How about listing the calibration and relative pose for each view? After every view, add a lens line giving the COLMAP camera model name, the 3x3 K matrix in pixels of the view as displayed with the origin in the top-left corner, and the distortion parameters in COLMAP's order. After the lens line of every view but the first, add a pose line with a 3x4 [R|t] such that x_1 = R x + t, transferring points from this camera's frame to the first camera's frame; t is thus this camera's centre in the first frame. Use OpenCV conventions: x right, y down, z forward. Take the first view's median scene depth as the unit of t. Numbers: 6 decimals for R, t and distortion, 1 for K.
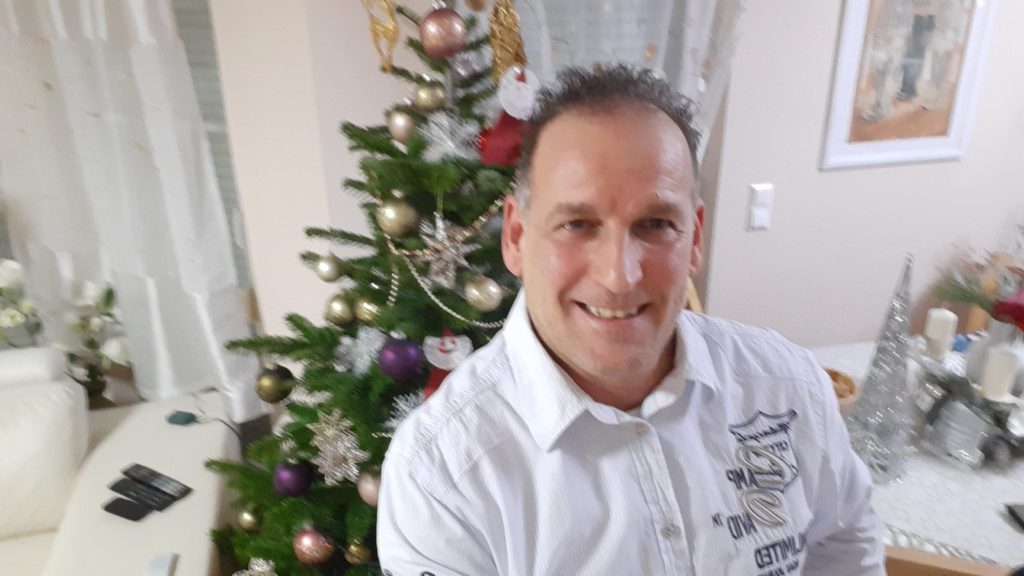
lens RADIAL K [[753.0, 0, 512.0], [0, 753.0, 288.0], [0, 0, 1]] dist [-0.001745, -0.002746]
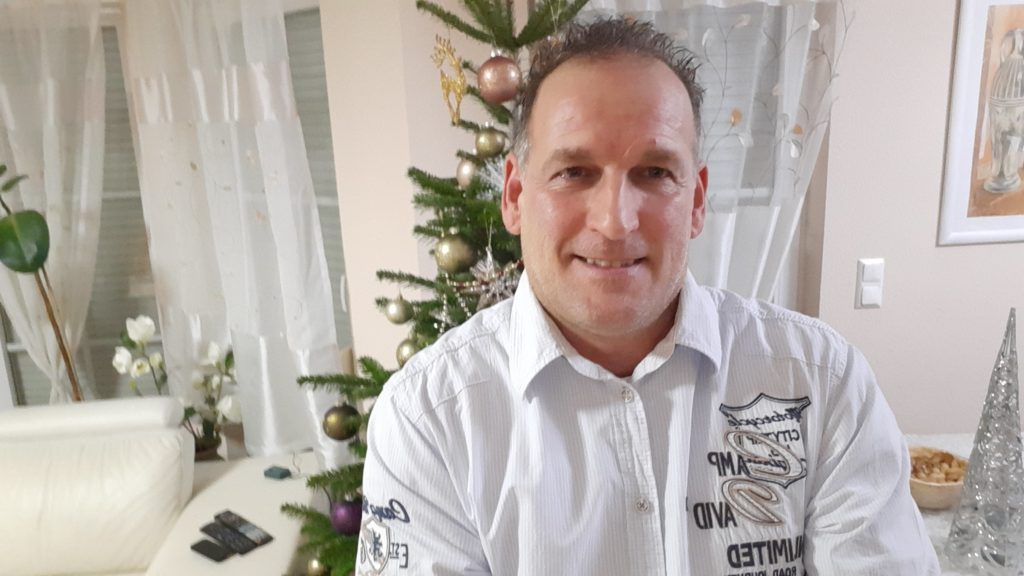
lens RADIAL K [[753.0, 0, 512.0], [0, 753.0, 288.0], [0, 0, 1]] dist [-0.001745, -0.002746]
pose [[0.982907, 0.016639, -0.183351, 0.074023], [-0.043087, 0.989039, -0.141228, 0.059485], [0.178991, 0.146714, 0.972850, 0.009022]]
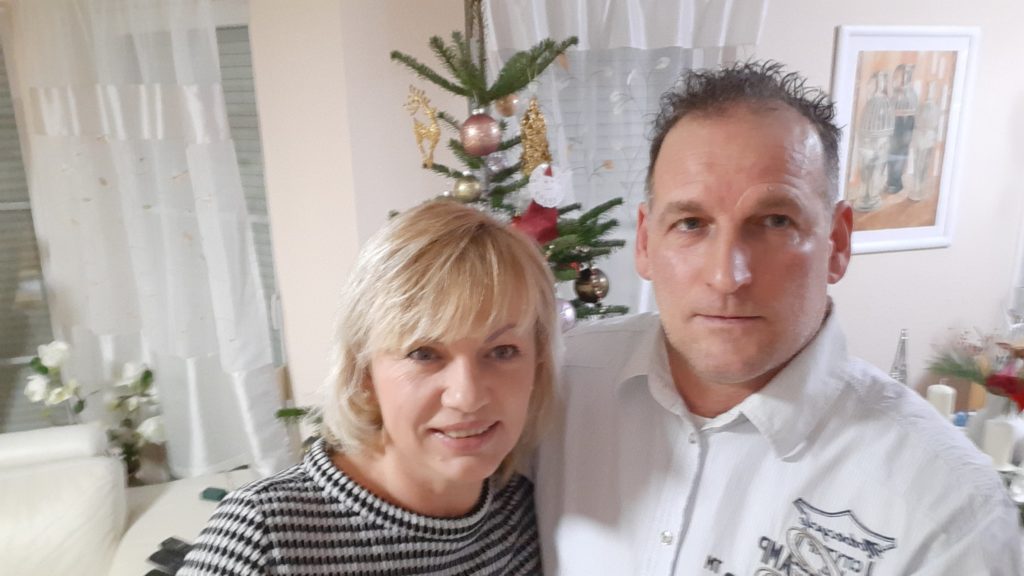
lens RADIAL K [[745.6, 0, 512.0], [0, 745.6, 288.0], [0, 0, 1]] dist [0.006014, 0.000052]
pose [[0.999979, -0.002835, -0.005745, -0.023228], [0.002111, 0.992492, -0.122291, 0.020012], [0.006049, 0.122276, 0.992478, -0.062252]]
